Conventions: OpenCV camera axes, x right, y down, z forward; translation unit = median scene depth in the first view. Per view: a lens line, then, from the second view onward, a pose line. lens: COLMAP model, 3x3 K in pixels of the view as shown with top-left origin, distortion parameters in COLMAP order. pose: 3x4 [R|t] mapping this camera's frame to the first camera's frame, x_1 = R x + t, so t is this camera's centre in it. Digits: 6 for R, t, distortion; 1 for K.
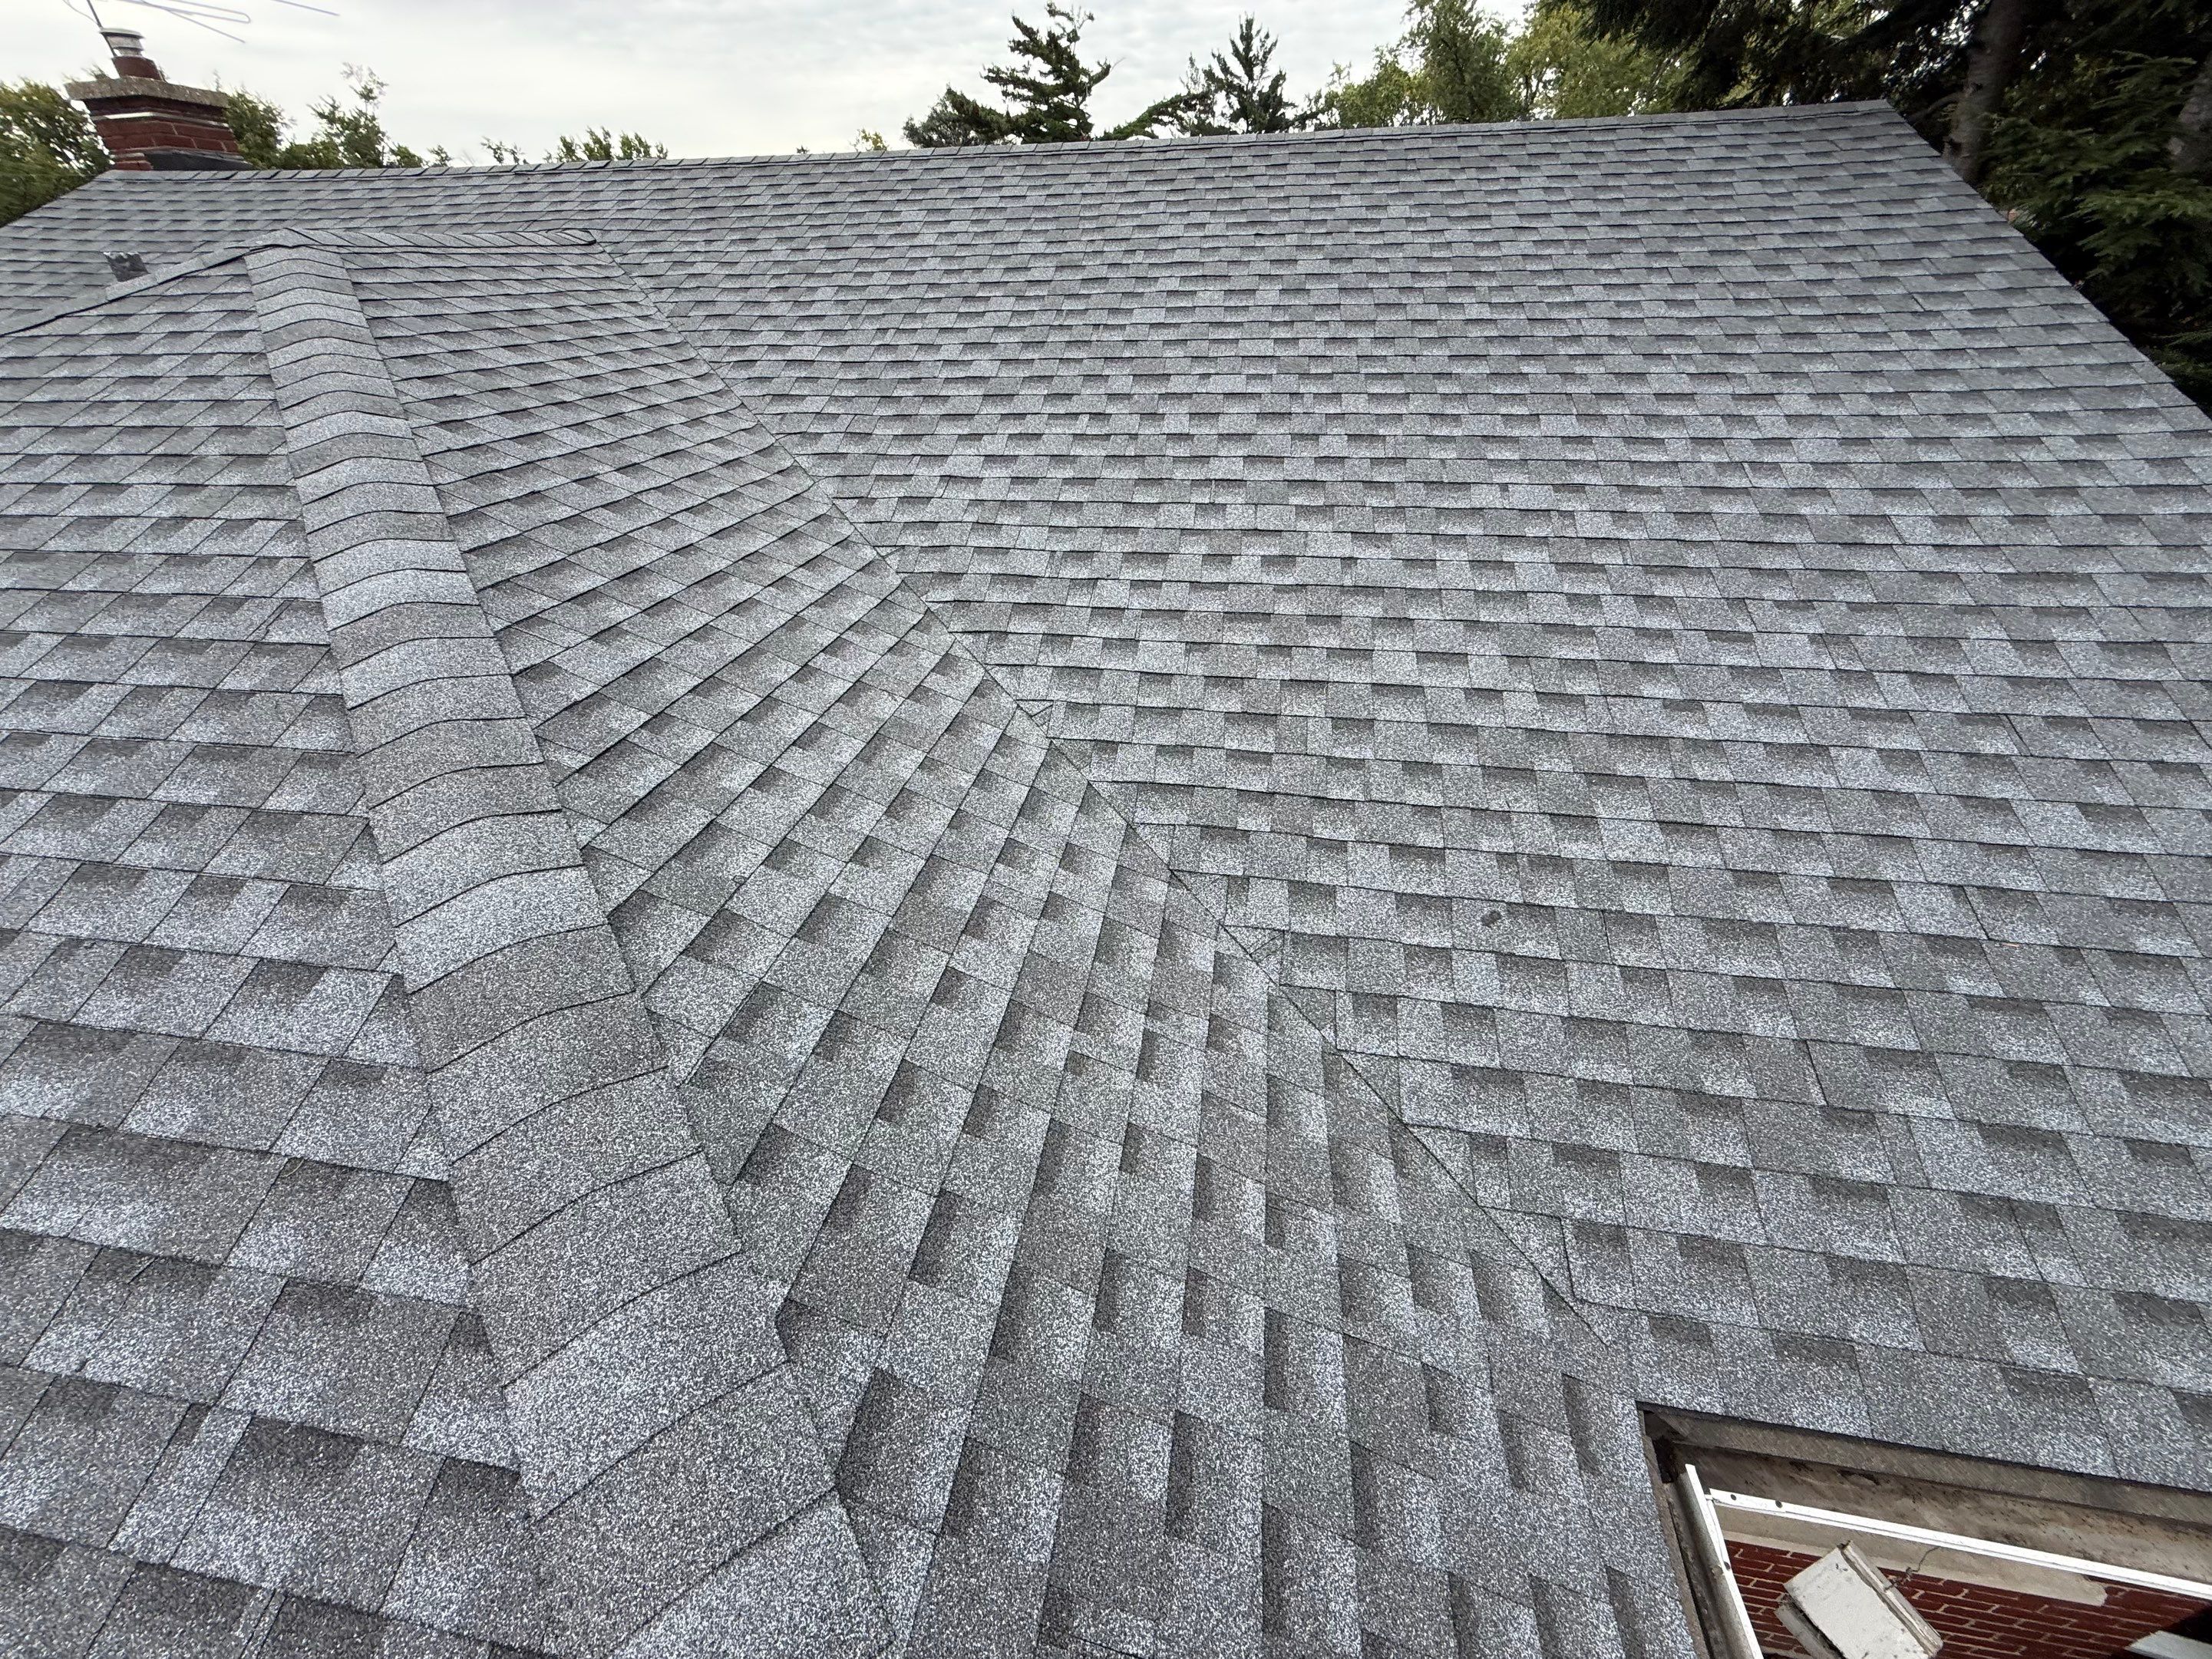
lens RADIAL K [[868.8, 0, 1100.3], [0, 868.8, 834.3], [0, 0, 1]] dist [0.001790, -0.000472]
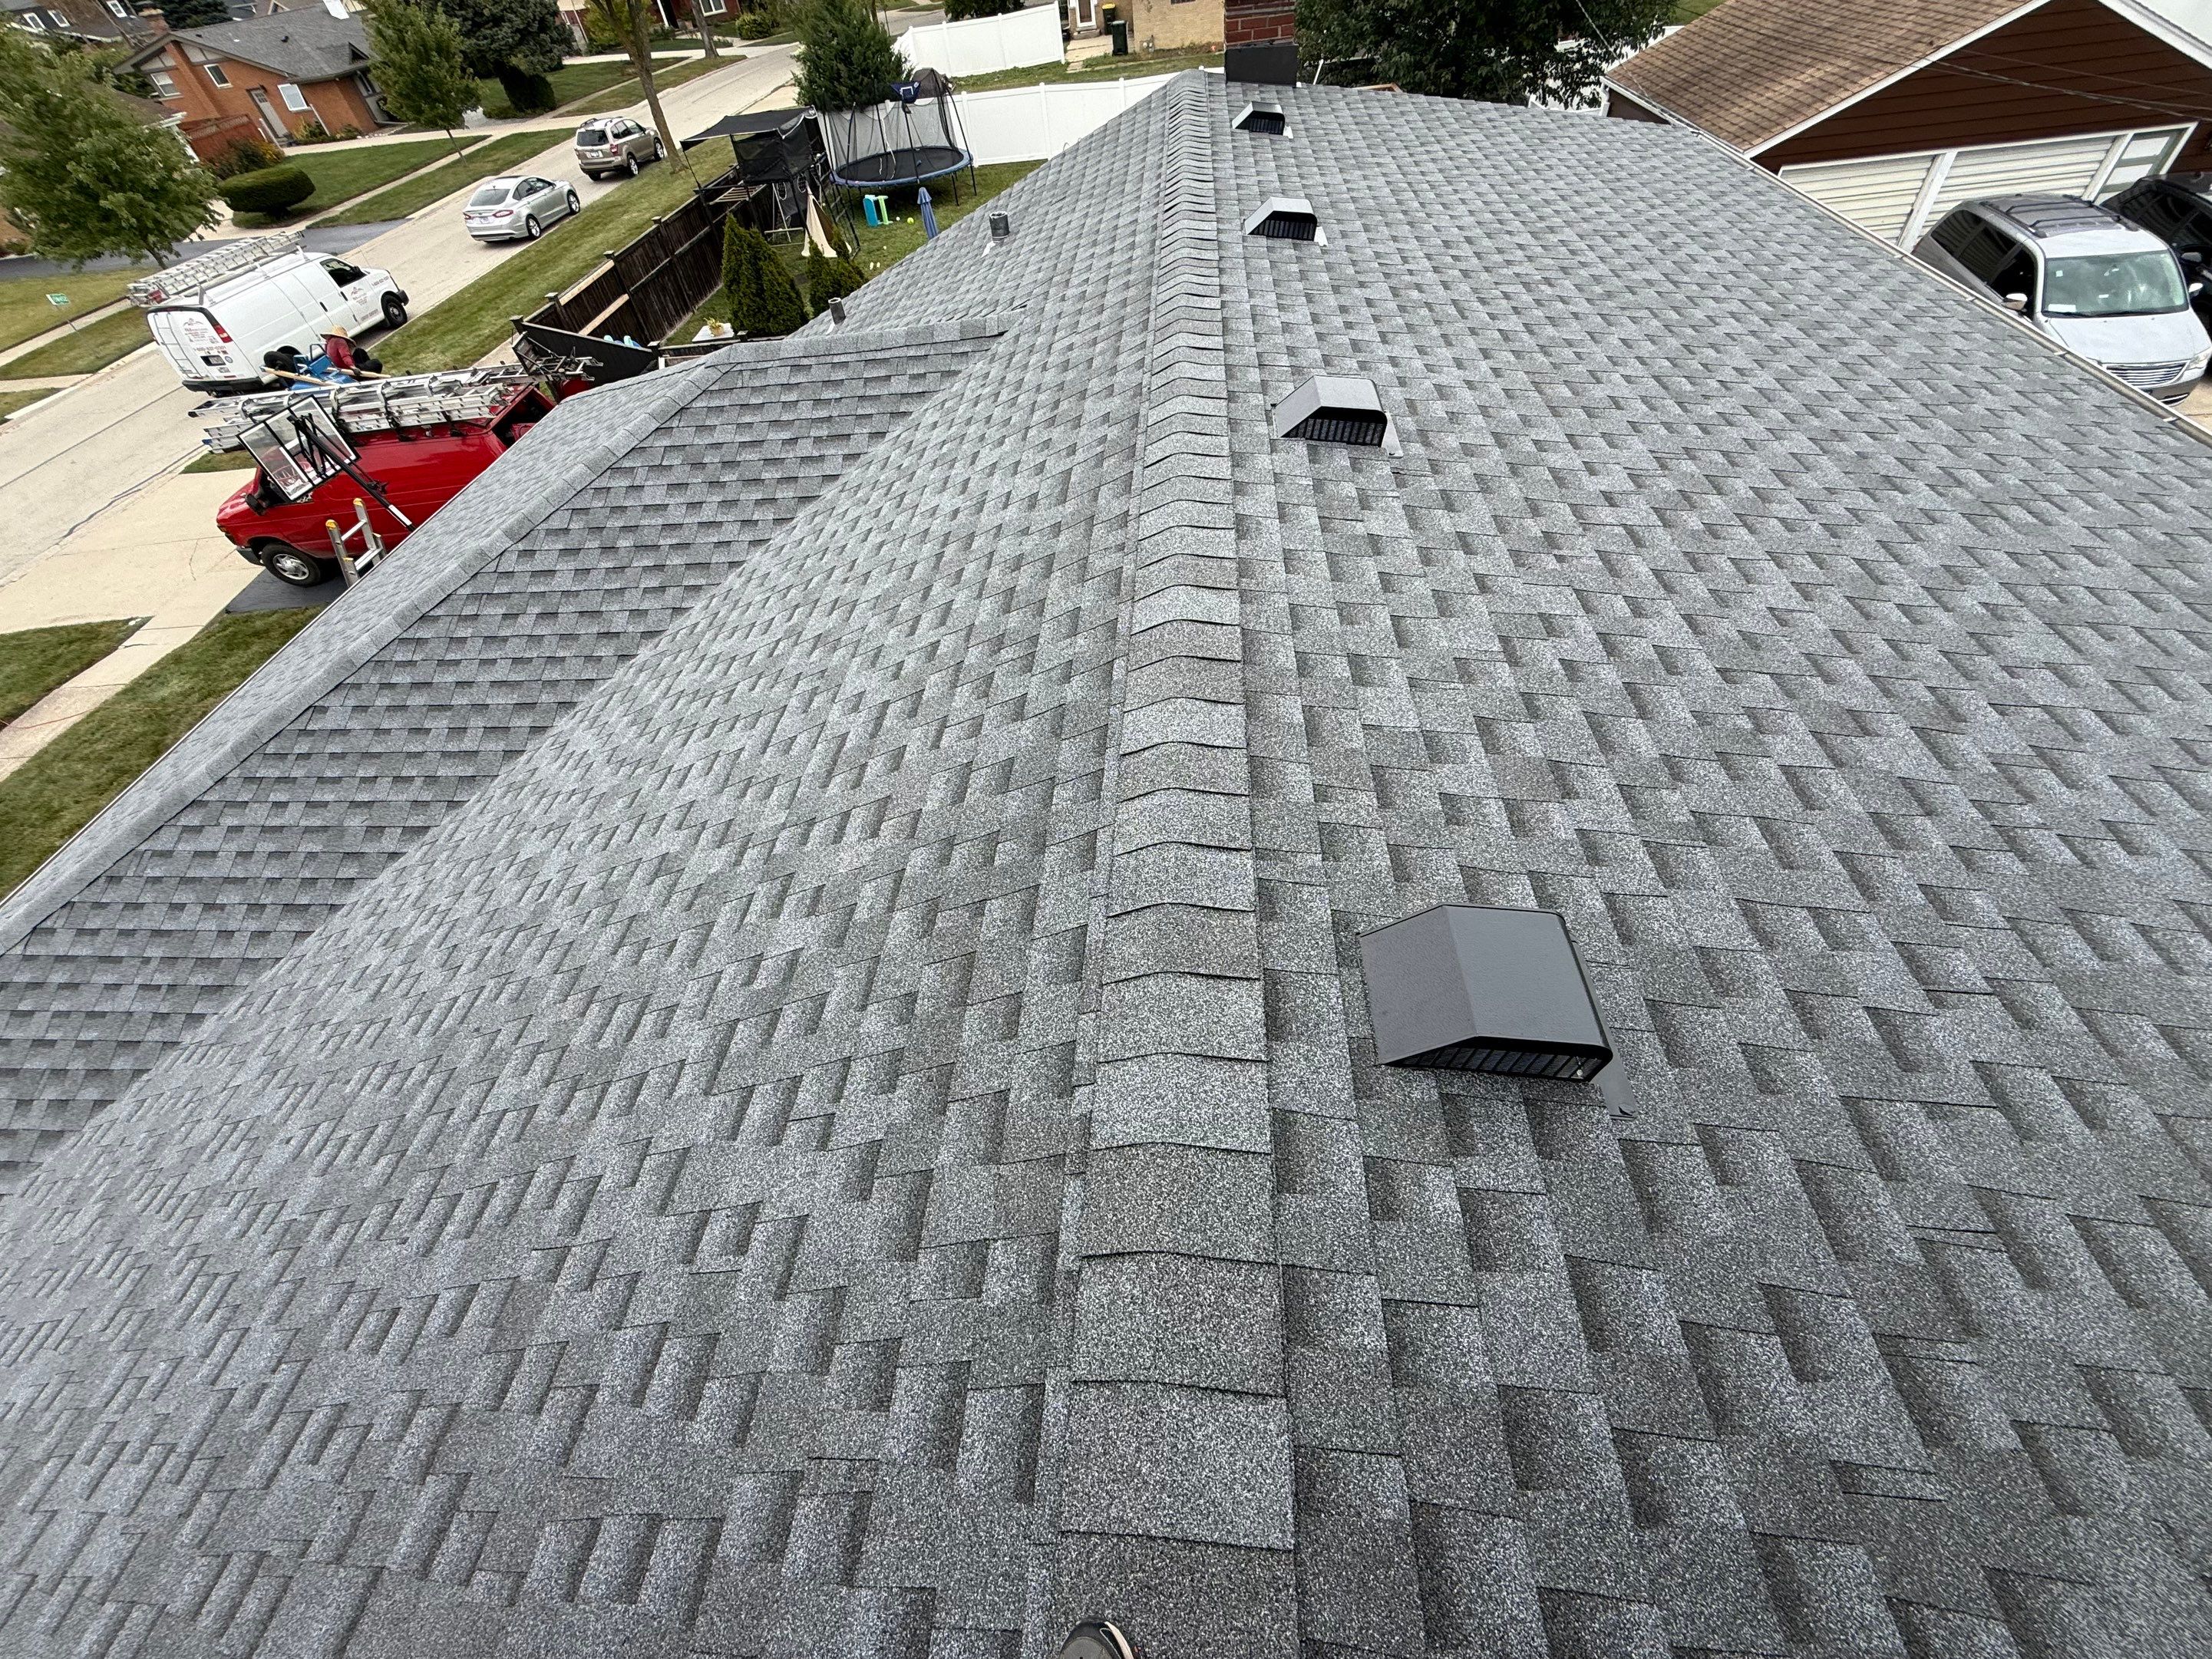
lens RADIAL K [[868.8, 0, 1100.3], [0, 868.8, 834.3], [0, 0, 1]] dist [0.001790, -0.000472]
pose [[0.093161, 0.754778, -0.649331, 1.506213], [-0.464788, 0.609715, 0.642044, -2.724217], [0.880508, 0.241988, 0.407613, 2.138575]]
